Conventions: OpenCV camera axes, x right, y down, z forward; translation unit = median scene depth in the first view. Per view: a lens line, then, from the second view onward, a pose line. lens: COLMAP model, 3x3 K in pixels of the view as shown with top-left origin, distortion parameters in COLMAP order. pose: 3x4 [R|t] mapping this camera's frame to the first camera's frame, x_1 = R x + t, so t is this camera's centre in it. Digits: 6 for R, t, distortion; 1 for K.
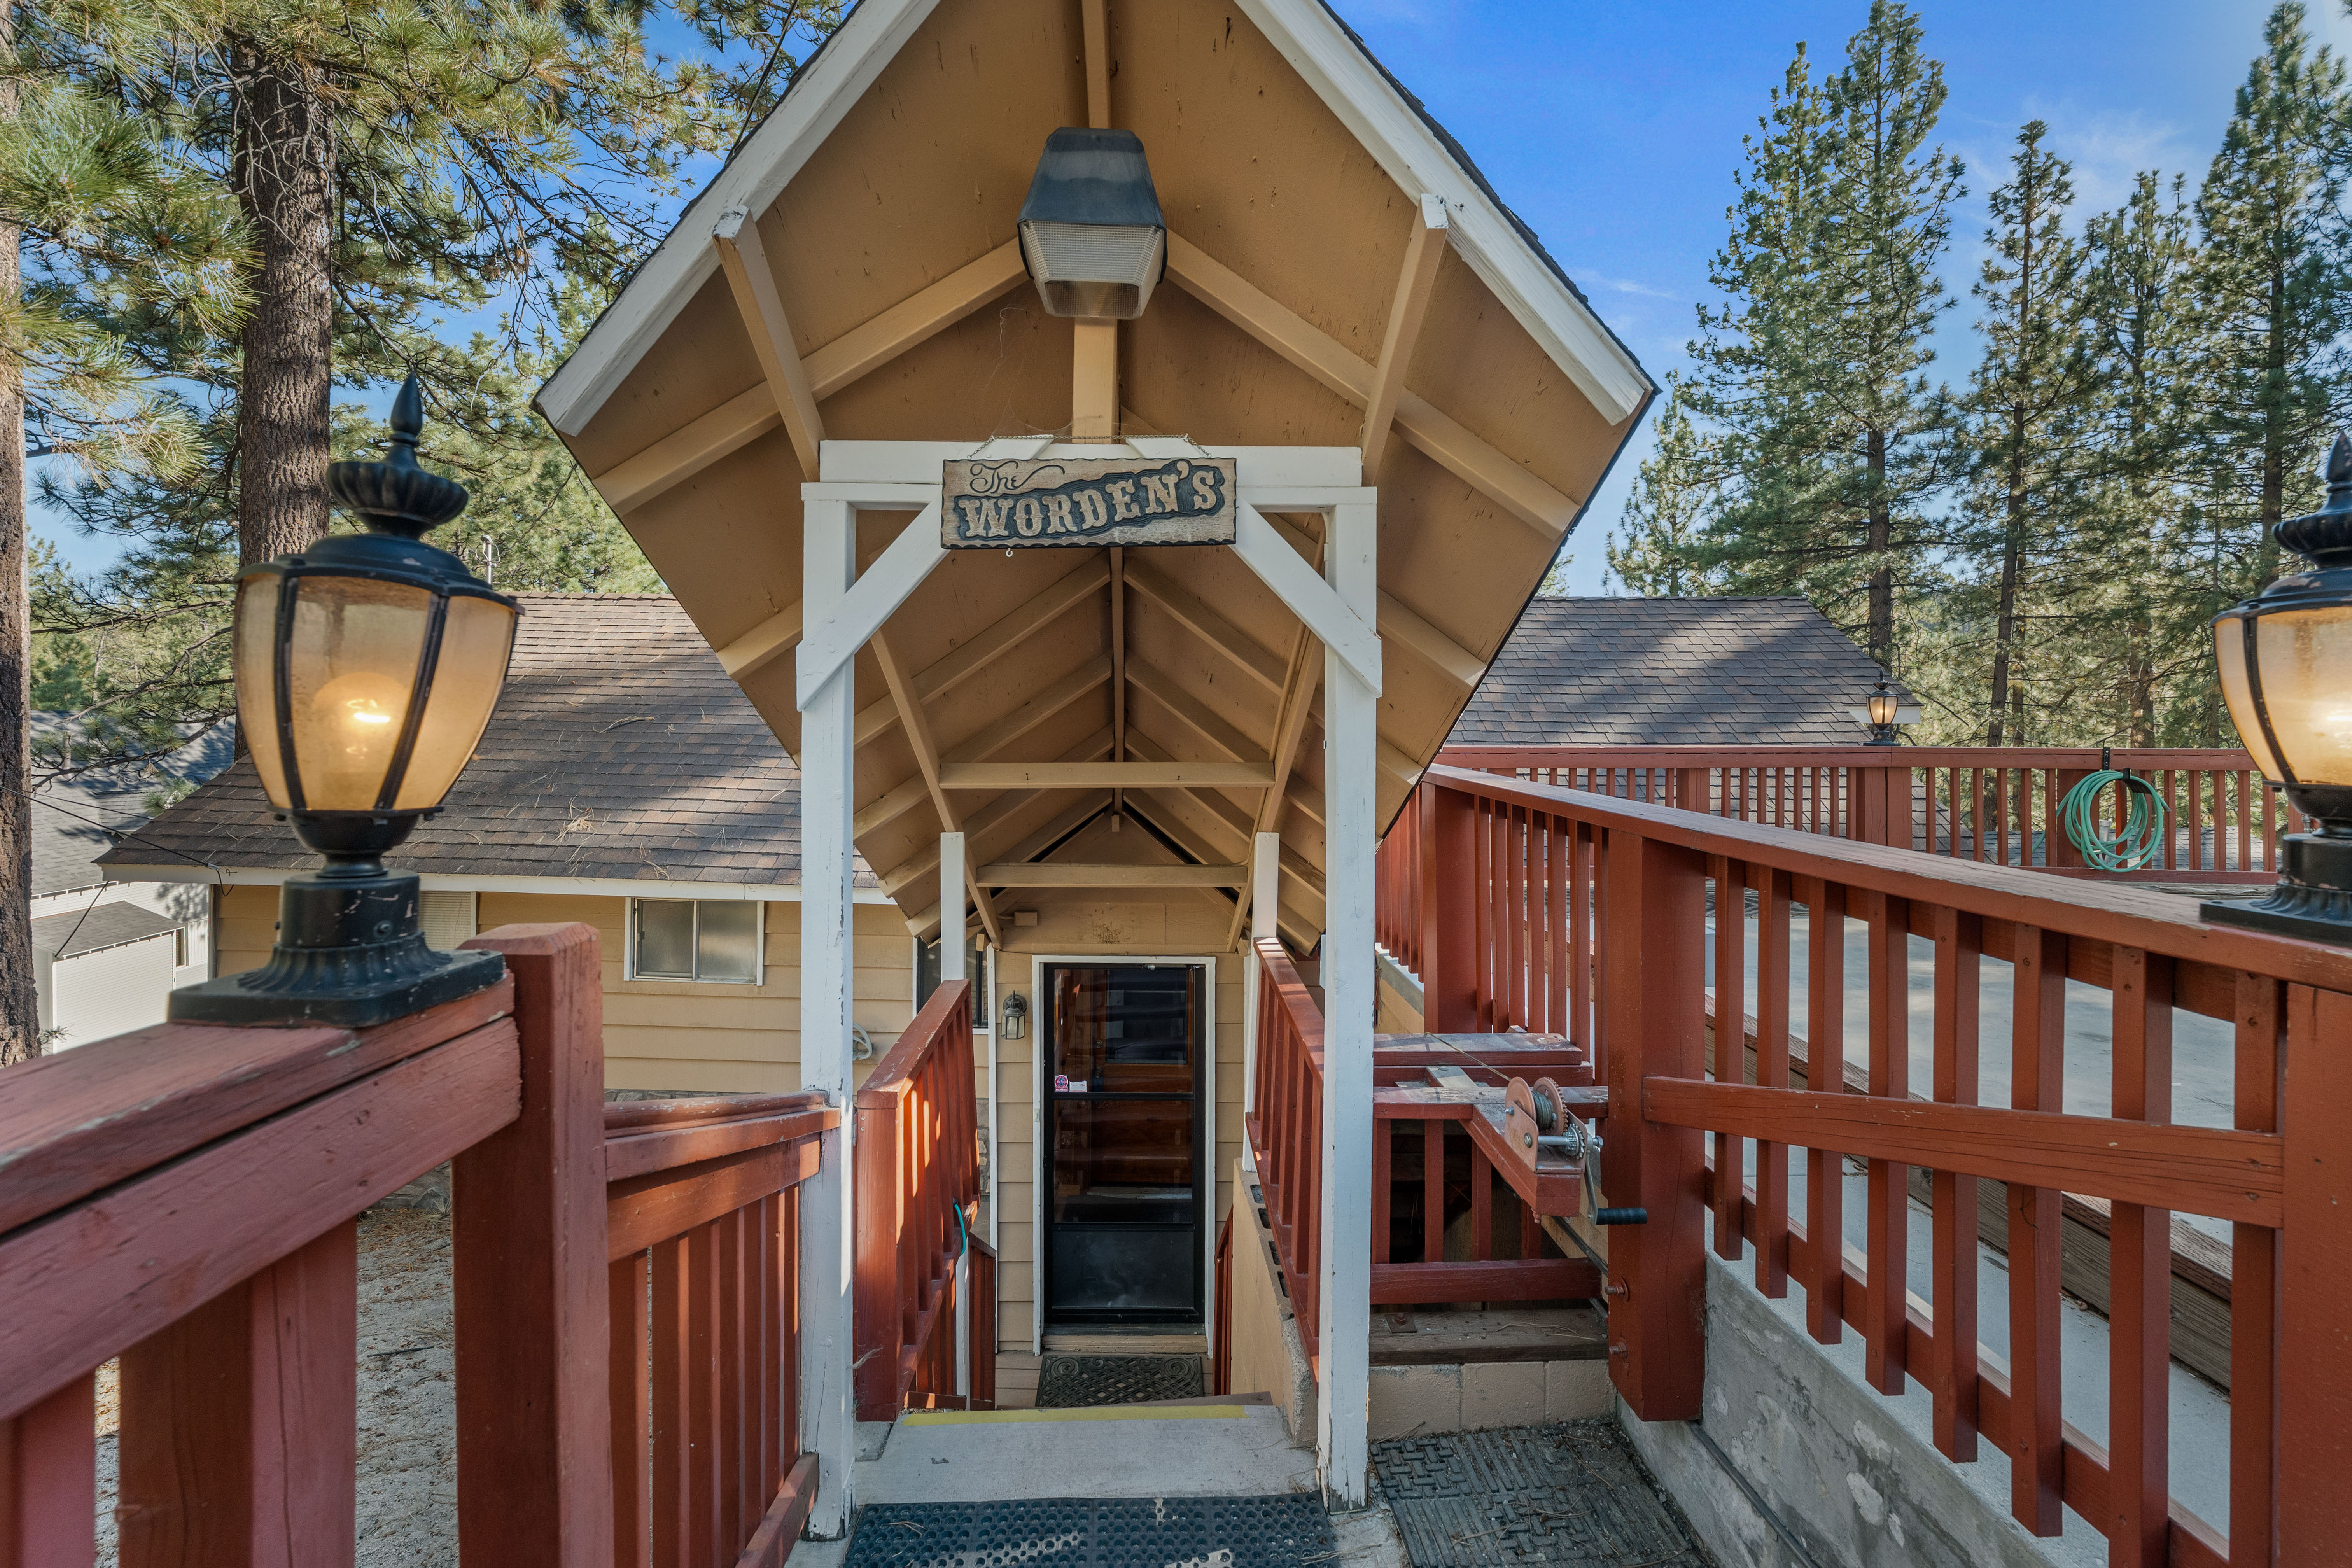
lens RADIAL K [[954.9, 0, 1157.7], [0, 954.9, 742.5], [0, 0, 1]] dist [-0.002628, 0.000446]
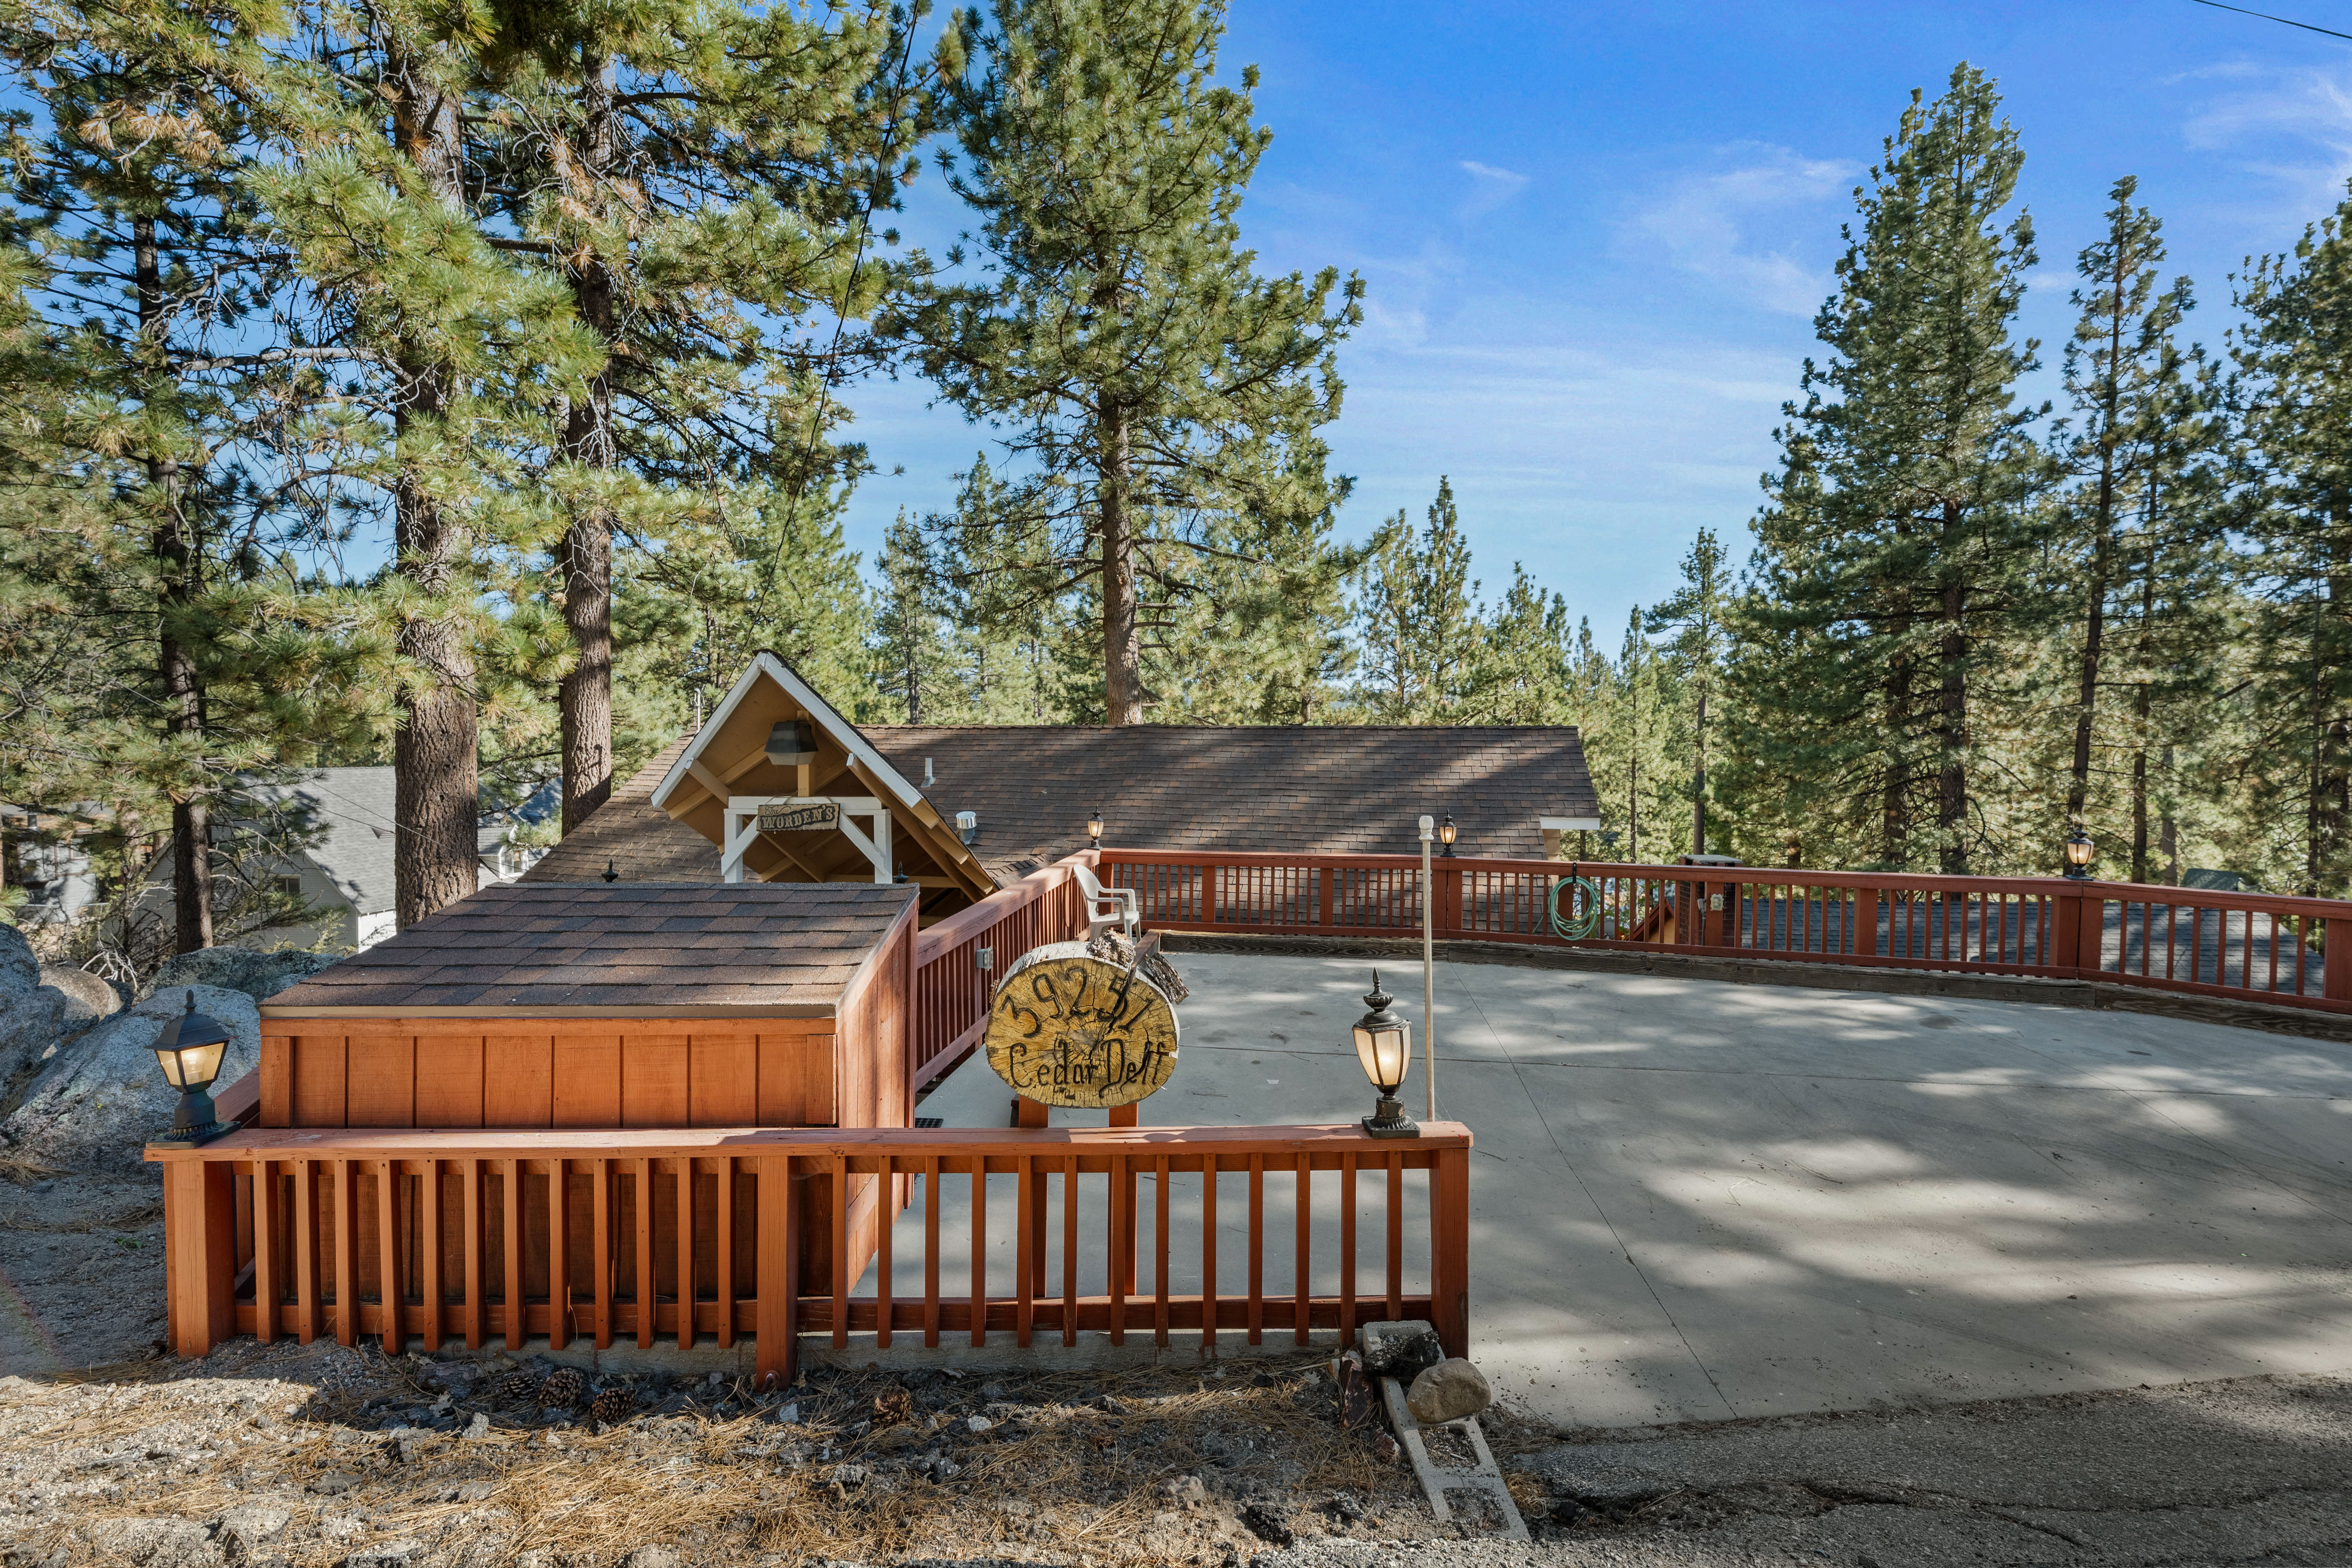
lens RADIAL K [[989.2, 0, 1178.4], [0, 989.2, 782.2], [0, 0, 1]] dist [-0.003309, -0.000670]
pose [[0.980347, 0.009191, -0.197065, 0.169228], [-0.006563, 0.999881, 0.013985, -0.037774], [0.197170, -0.012417, 0.980291, -0.189150]]
